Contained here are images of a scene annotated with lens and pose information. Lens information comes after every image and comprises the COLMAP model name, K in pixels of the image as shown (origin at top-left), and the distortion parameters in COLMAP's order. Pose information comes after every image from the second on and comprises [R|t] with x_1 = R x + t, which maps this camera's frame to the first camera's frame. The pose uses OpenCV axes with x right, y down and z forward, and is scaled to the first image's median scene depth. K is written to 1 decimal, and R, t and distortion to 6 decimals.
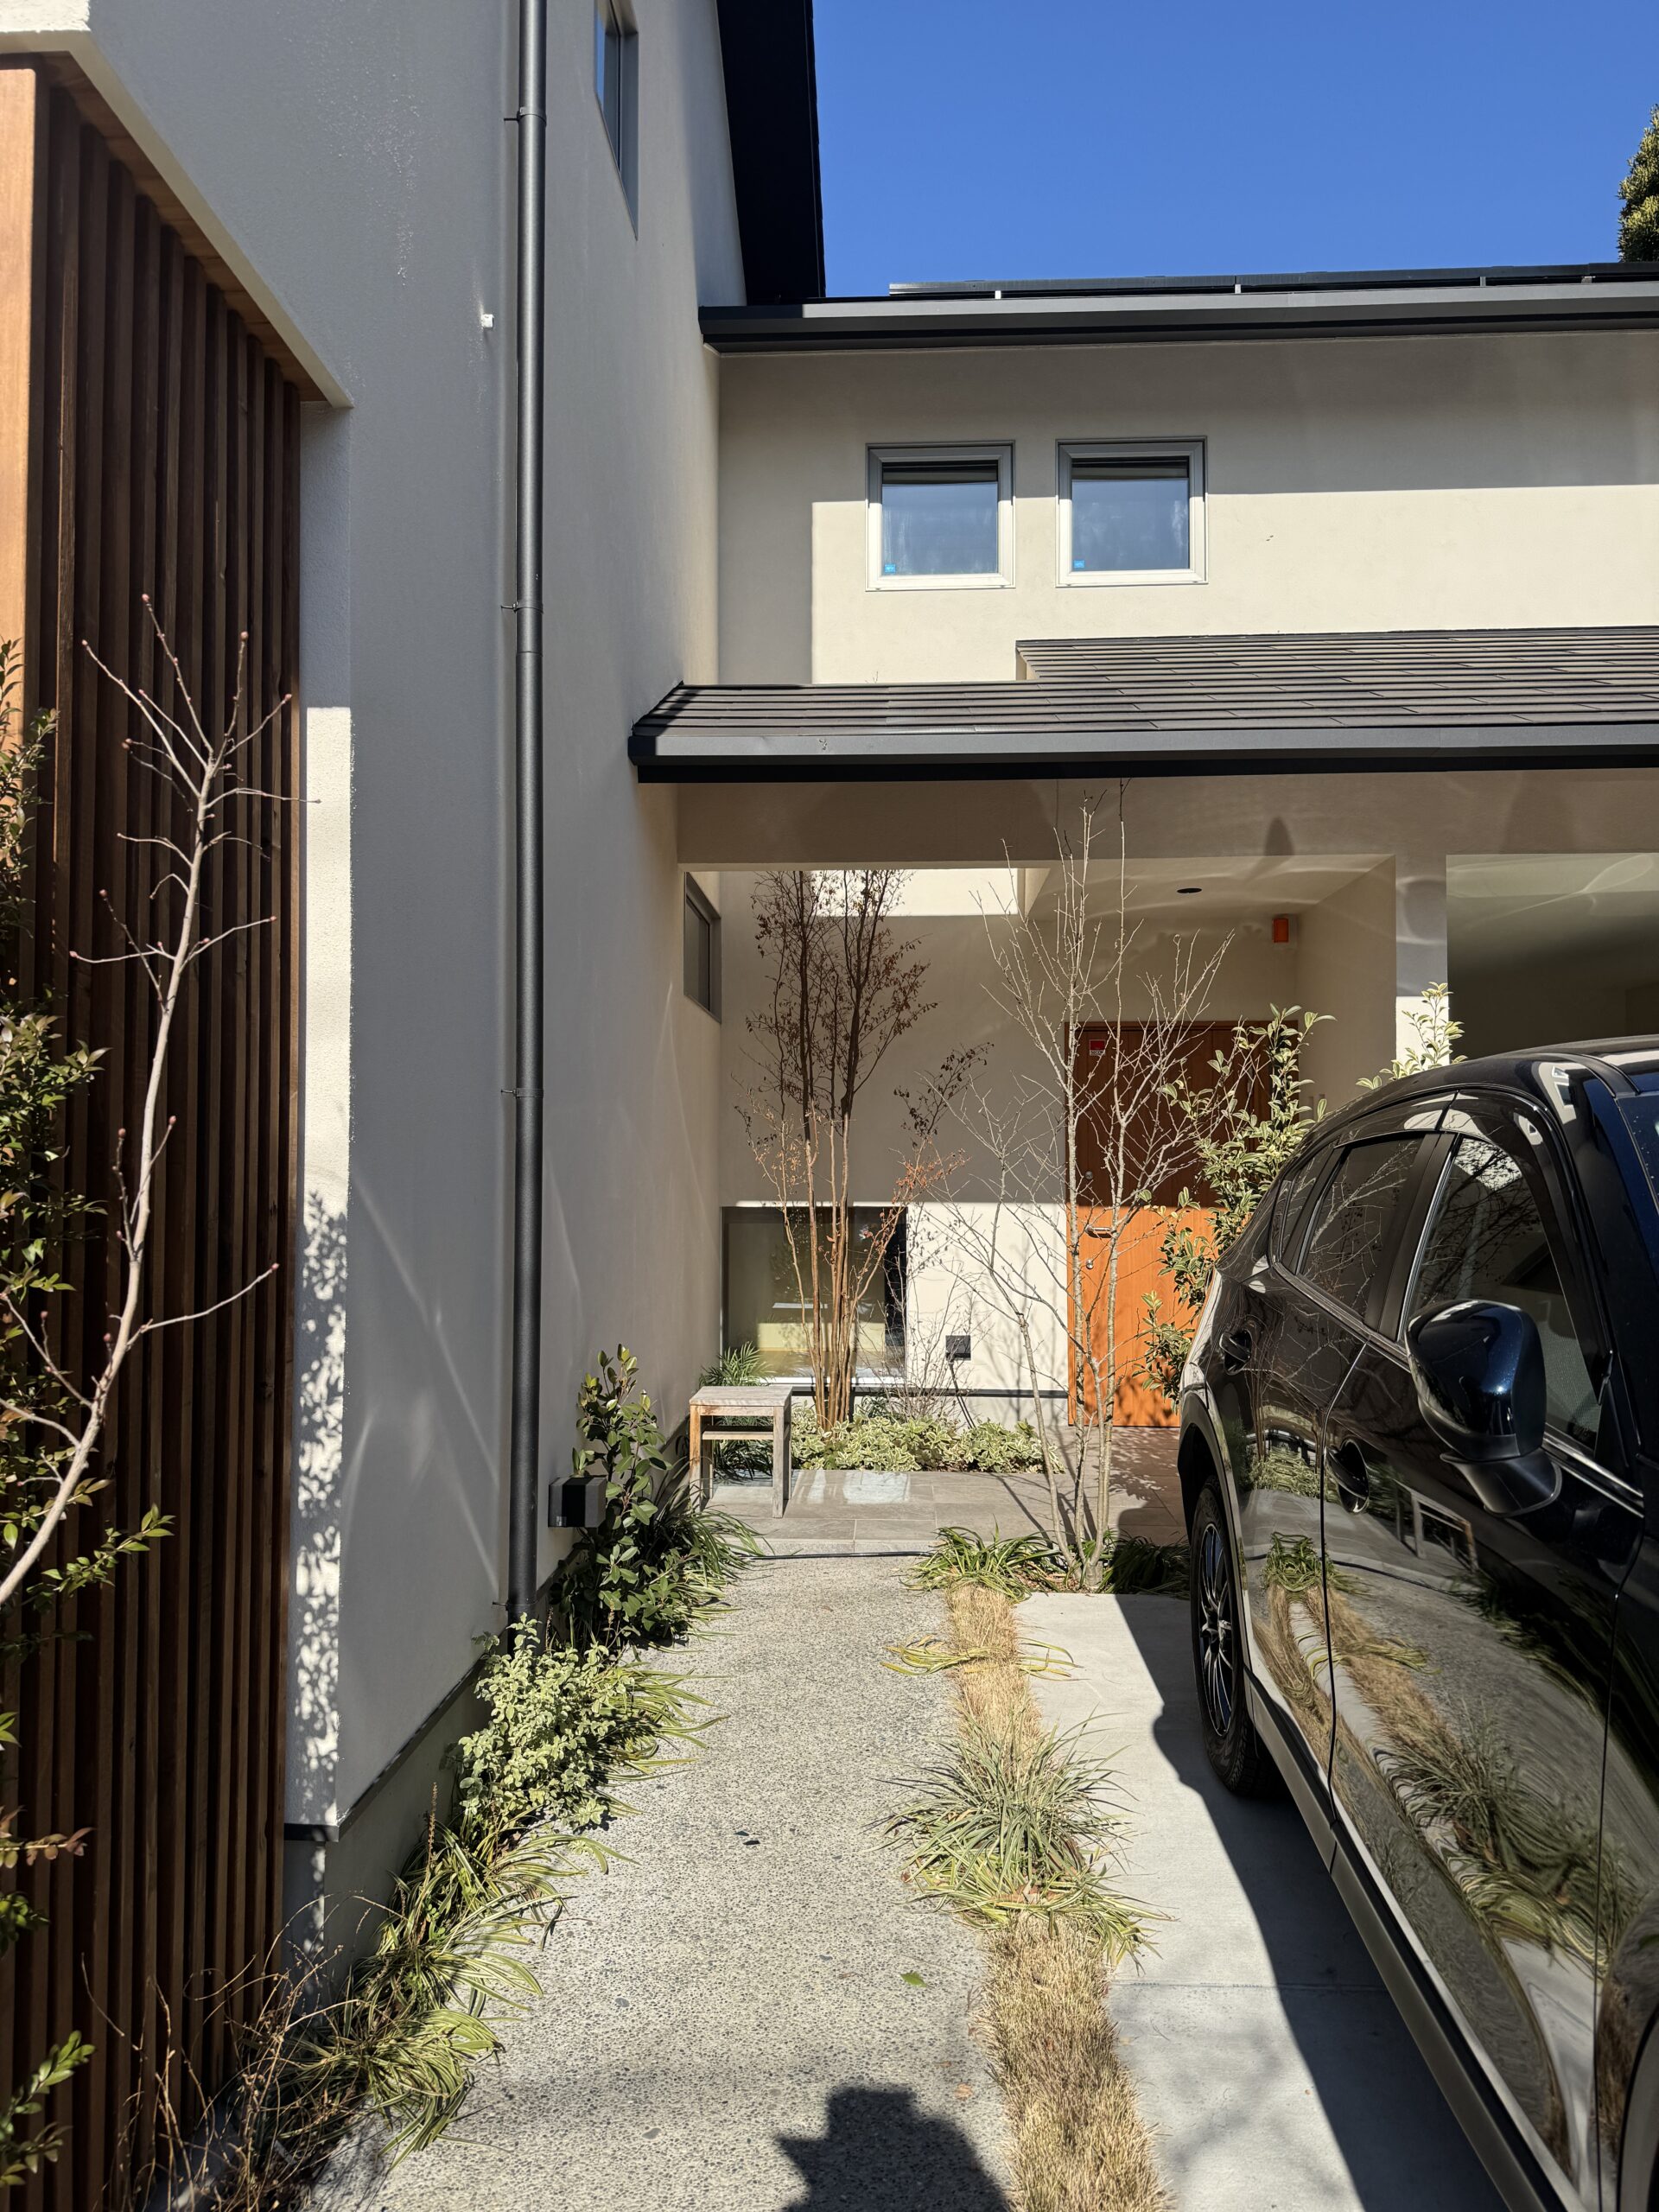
lens RADIAL K [[1550.1, 0, 829.5], [0, 1550.1, 1106.0], [0, 0, 1]] dist [0.115978, -0.134883]
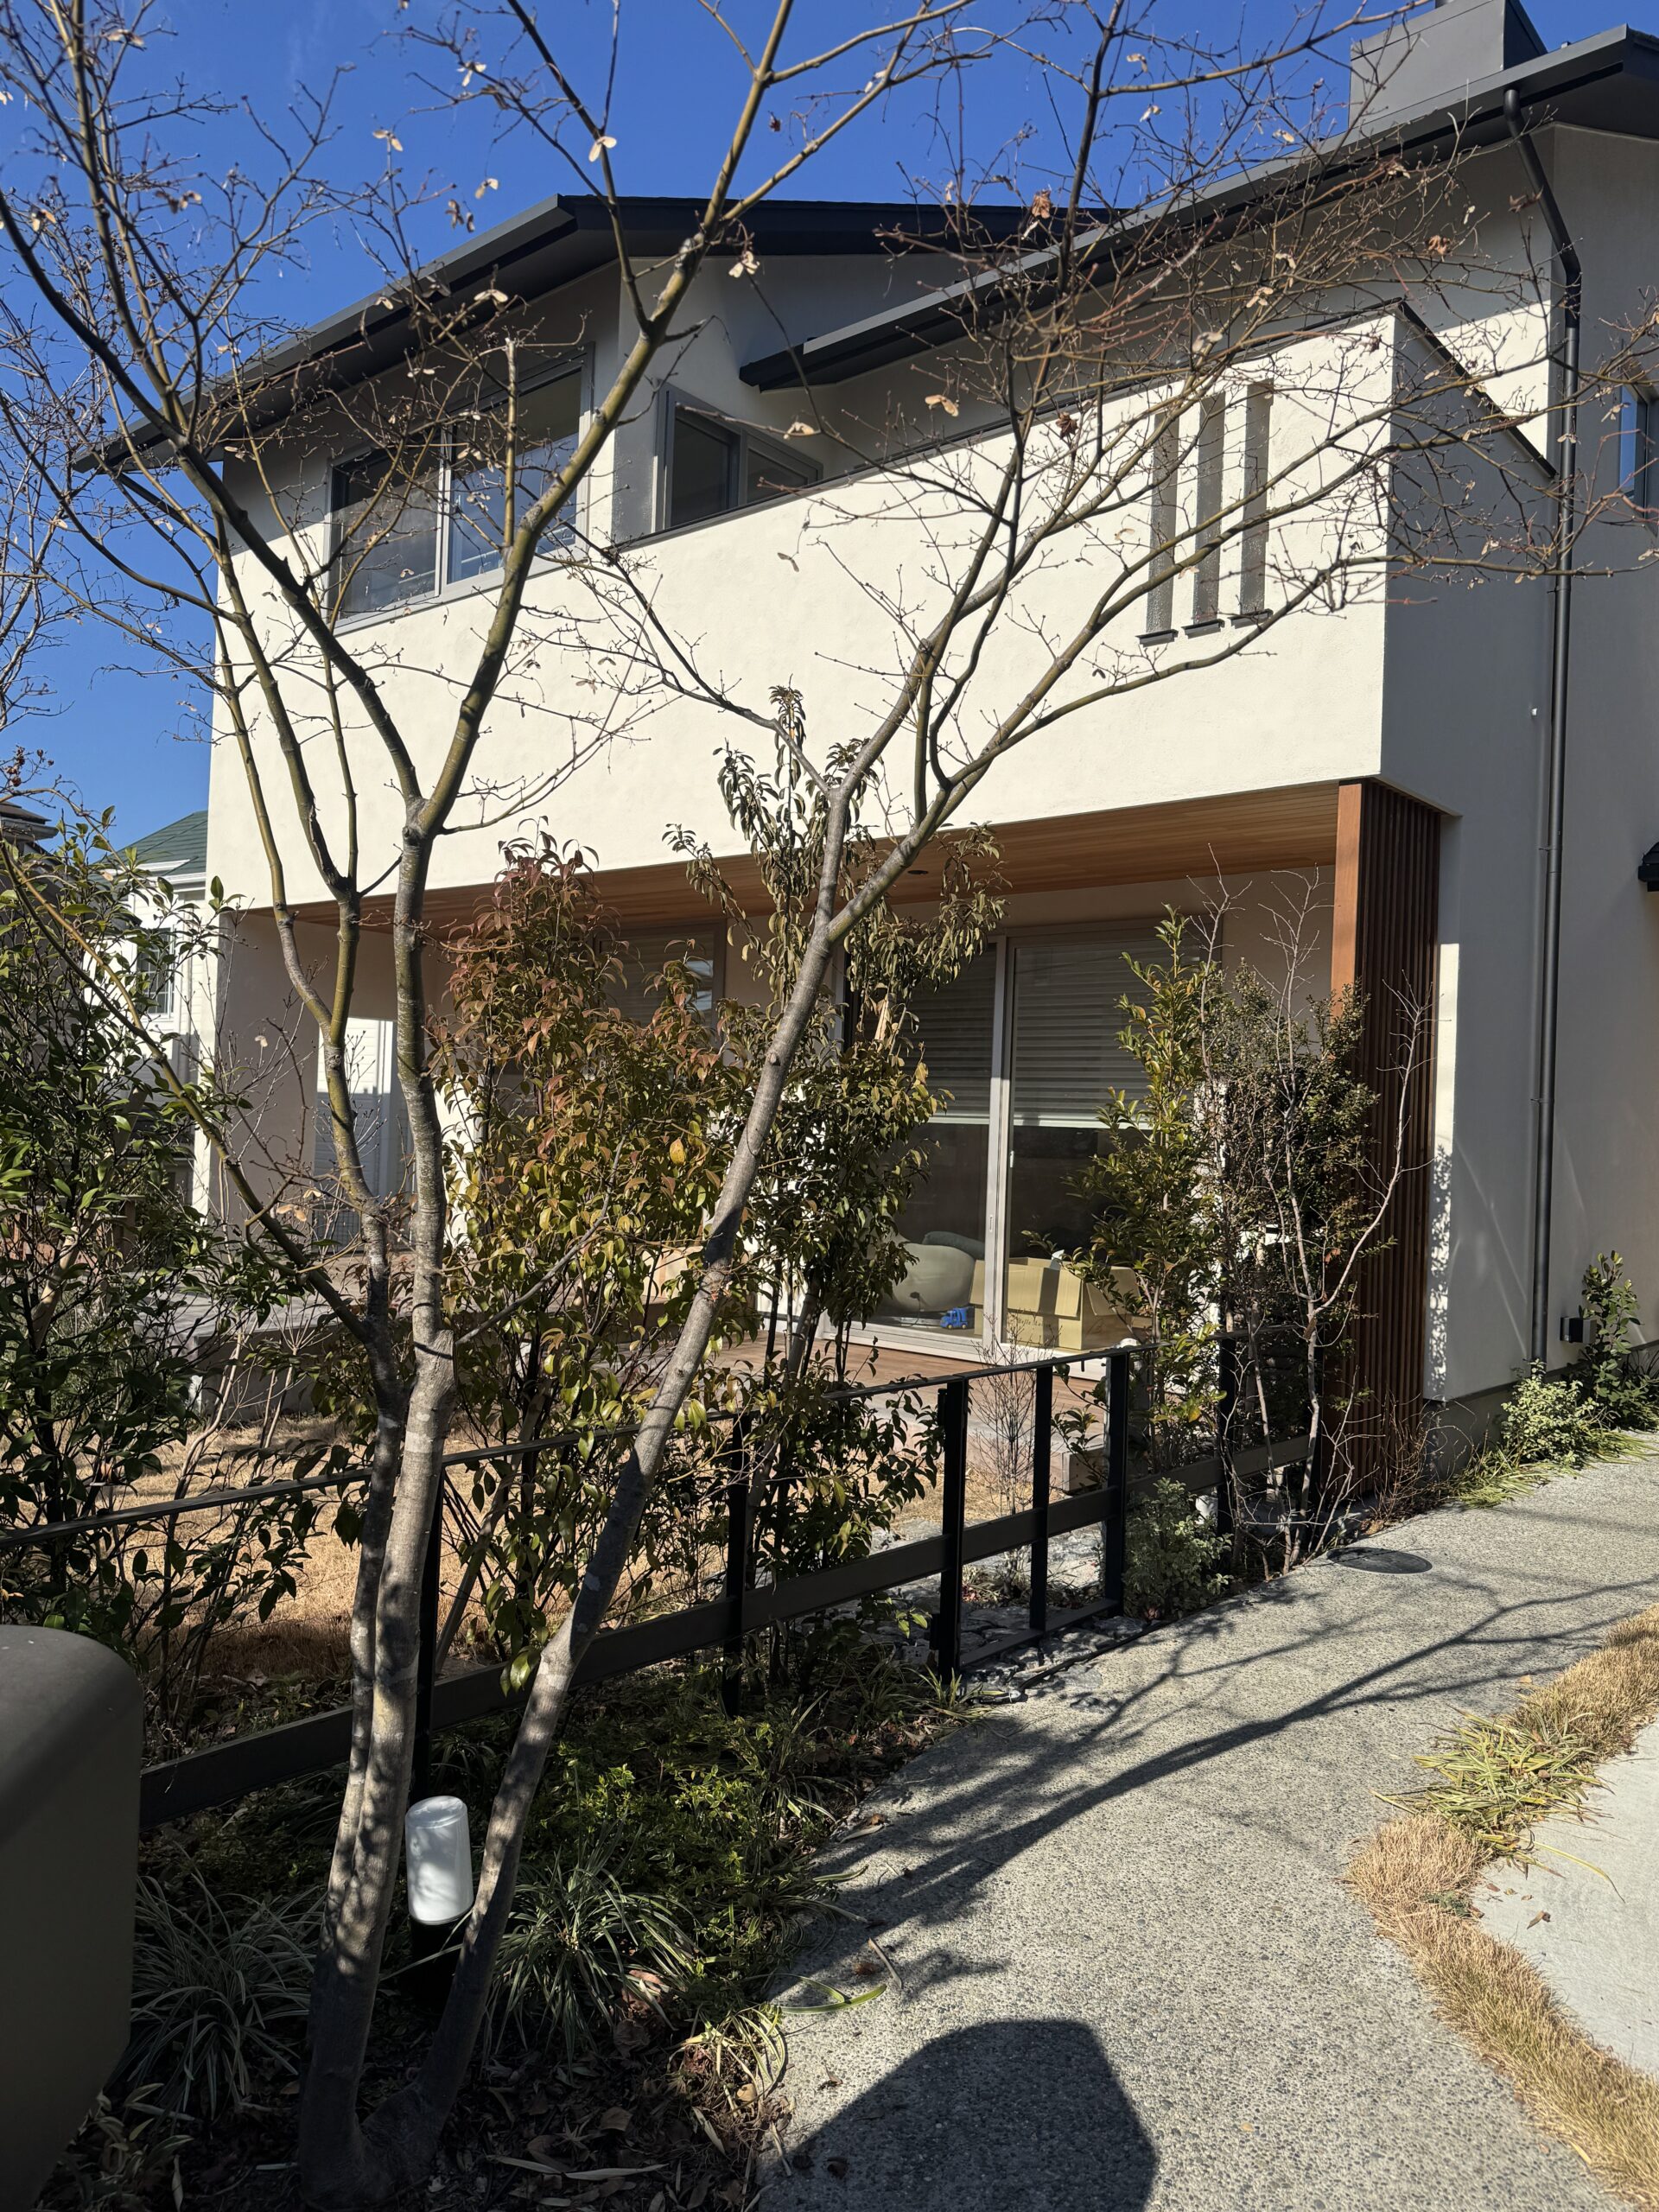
lens RADIAL K [[1585.3, 0, 829.5], [0, 1585.3, 1106.0], [0, 0, 1]] dist [-0.001179, -0.000514]
pose [[0.787150, 0.019714, -0.616447, 0.436869], [-0.010830, 0.999777, 0.018143, -0.040568], [0.616667, -0.007605, 0.787188, -1.502053]]
